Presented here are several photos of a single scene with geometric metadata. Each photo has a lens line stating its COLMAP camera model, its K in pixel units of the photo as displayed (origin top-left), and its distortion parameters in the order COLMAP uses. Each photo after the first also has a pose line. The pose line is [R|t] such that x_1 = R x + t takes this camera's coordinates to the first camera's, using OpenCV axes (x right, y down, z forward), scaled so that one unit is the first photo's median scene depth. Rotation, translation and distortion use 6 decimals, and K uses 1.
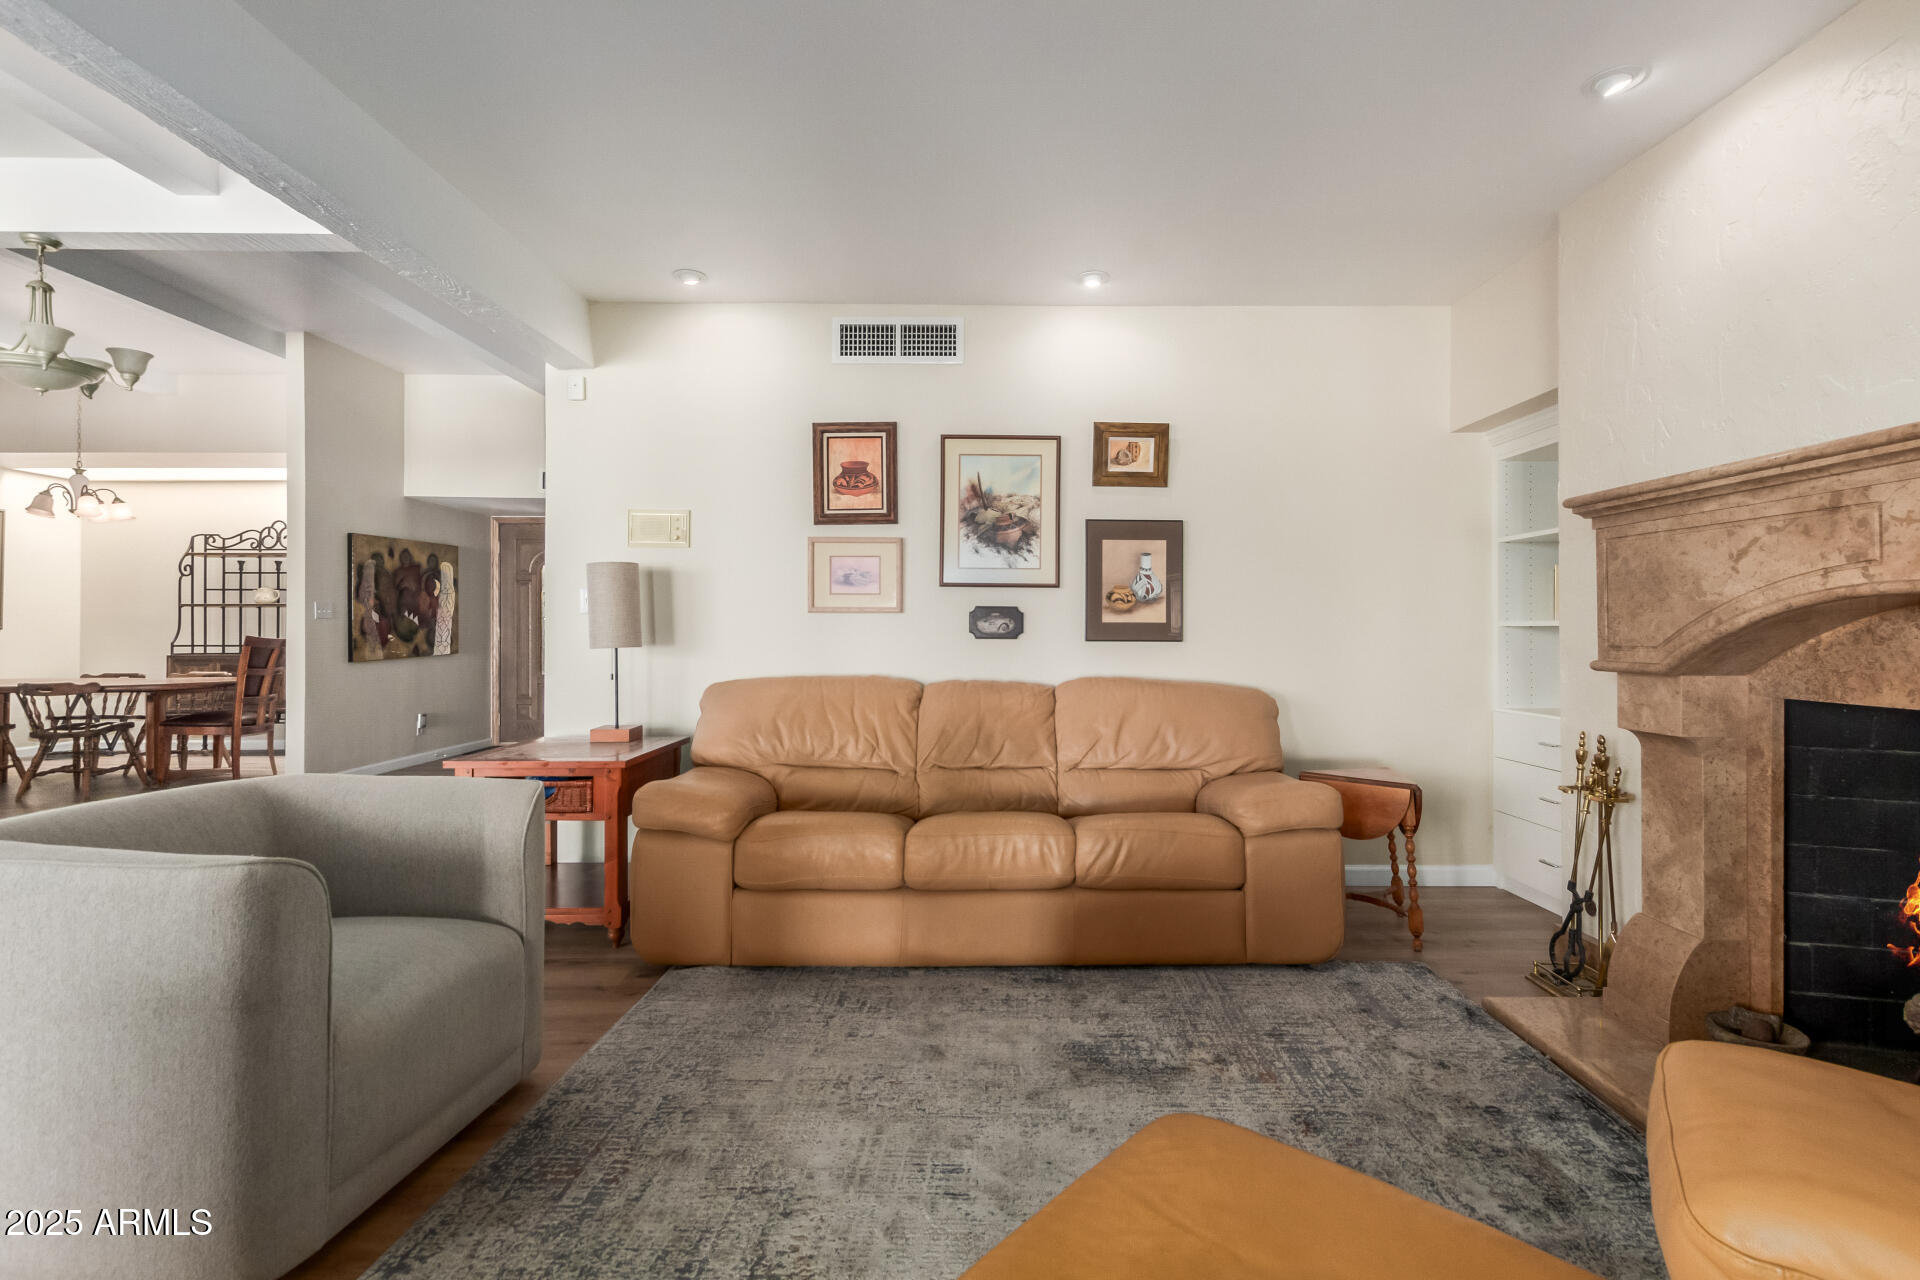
lens RADIAL K [[893.9, 0, 973.0], [0, 893.9, 622.5], [0, 0, 1]] dist [0.003121, -0.000864]
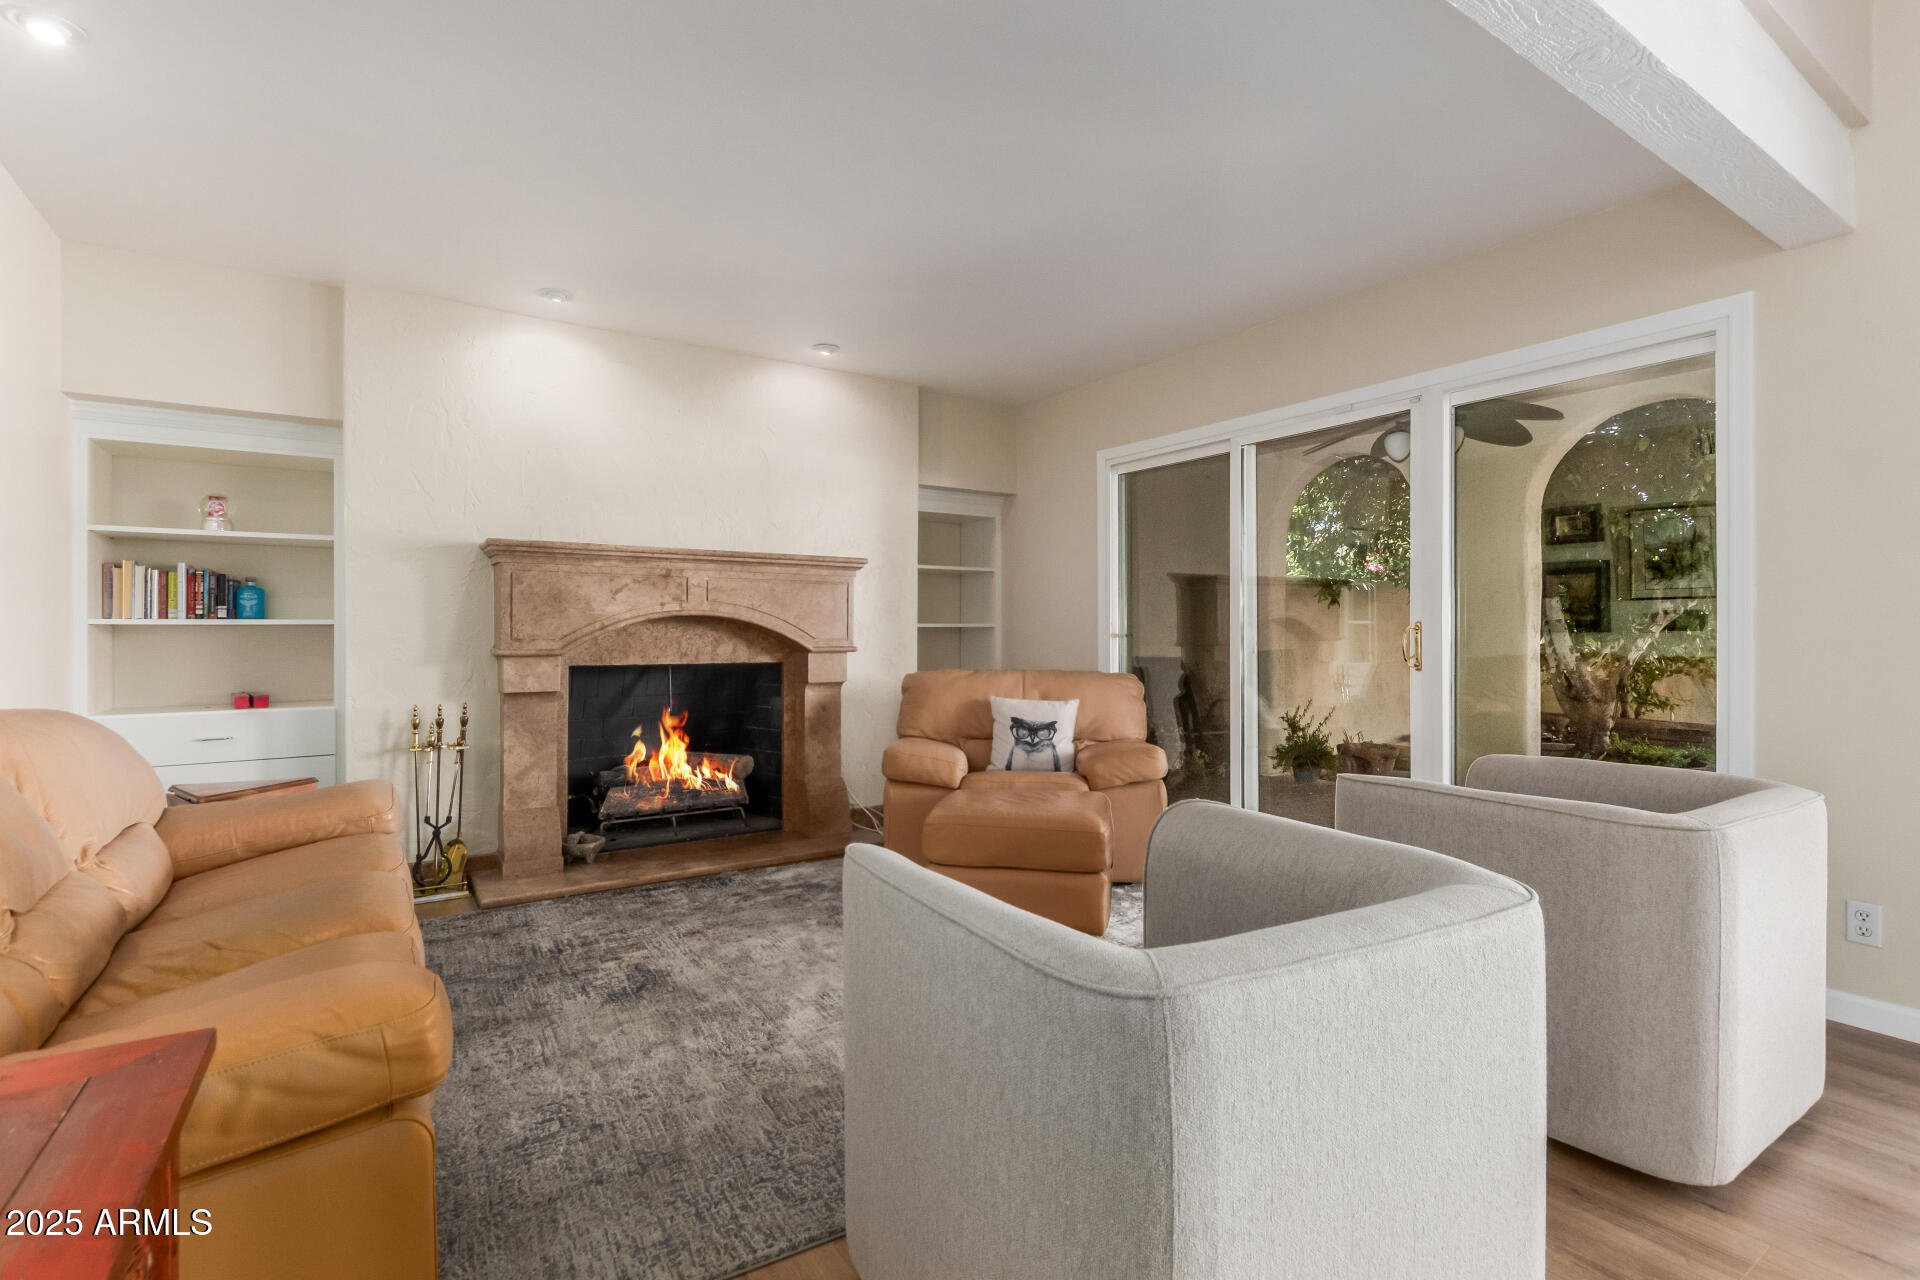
lens RADIAL K [[893.9, 0, 972.6], [0, 893.9, 622.8], [0, 0, 1]] dist [0.003121, -0.000864]
pose [[-0.549882, 0.006753, 0.835215, -0.348917], [-0.009303, 0.999856, -0.014209, 0.004118], [-0.835191, -0.015584, -0.549740, 0.408667]]
